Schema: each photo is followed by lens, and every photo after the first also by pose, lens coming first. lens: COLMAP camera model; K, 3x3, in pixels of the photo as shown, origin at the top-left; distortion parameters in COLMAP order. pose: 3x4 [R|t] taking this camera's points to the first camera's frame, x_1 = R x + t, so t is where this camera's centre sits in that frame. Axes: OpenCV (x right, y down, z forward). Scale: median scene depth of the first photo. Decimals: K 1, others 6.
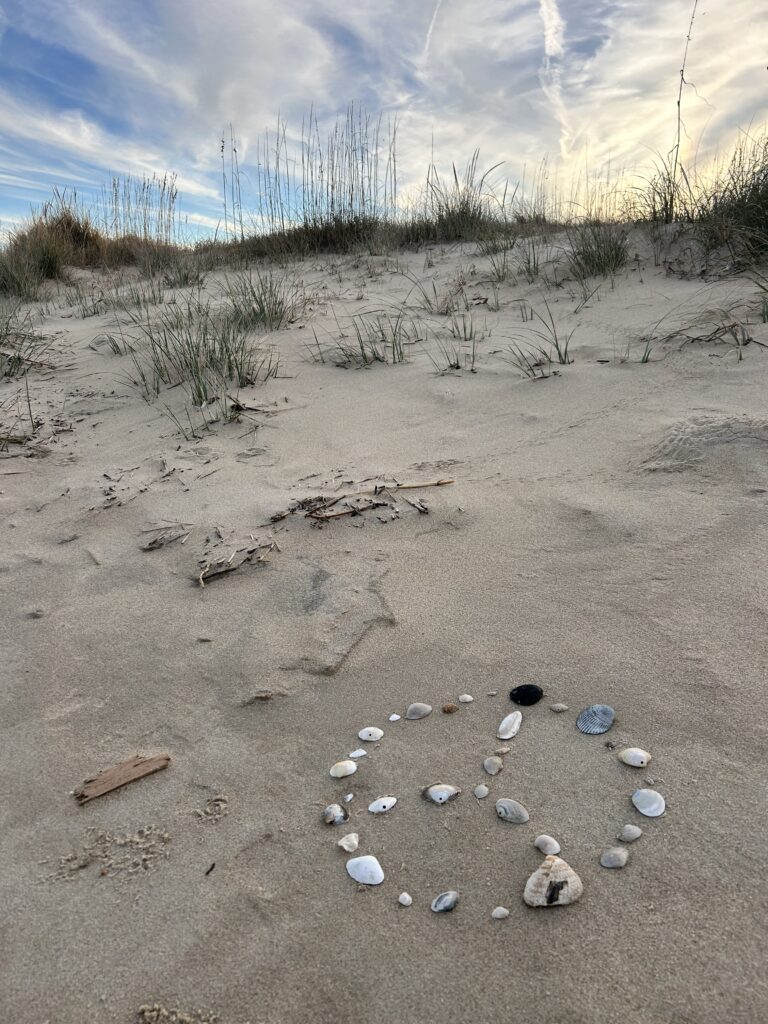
lens RADIAL K [[767.1, 0, 383.3], [0, 767.1, 512.2], [0, 0, 1]] dist [0.010098, -0.007425]
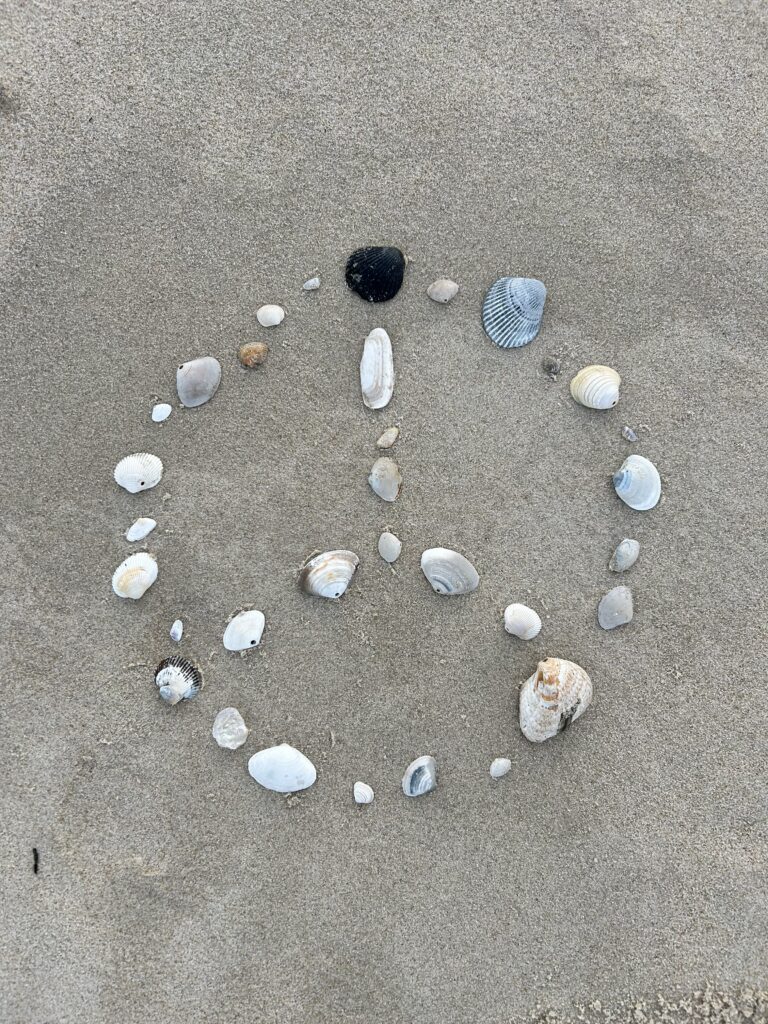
lens RADIAL K [[767.1, 0, 385.2], [0, 767.1, 511.7], [0, 0, 1]] dist [0.010098, -0.007425]
pose [[0.875540, -0.439574, 0.200512, 0.016701], [0.025807, 0.456969, 0.889108, -0.187299], [-0.482457, -0.773275, 0.411438, 0.783765]]
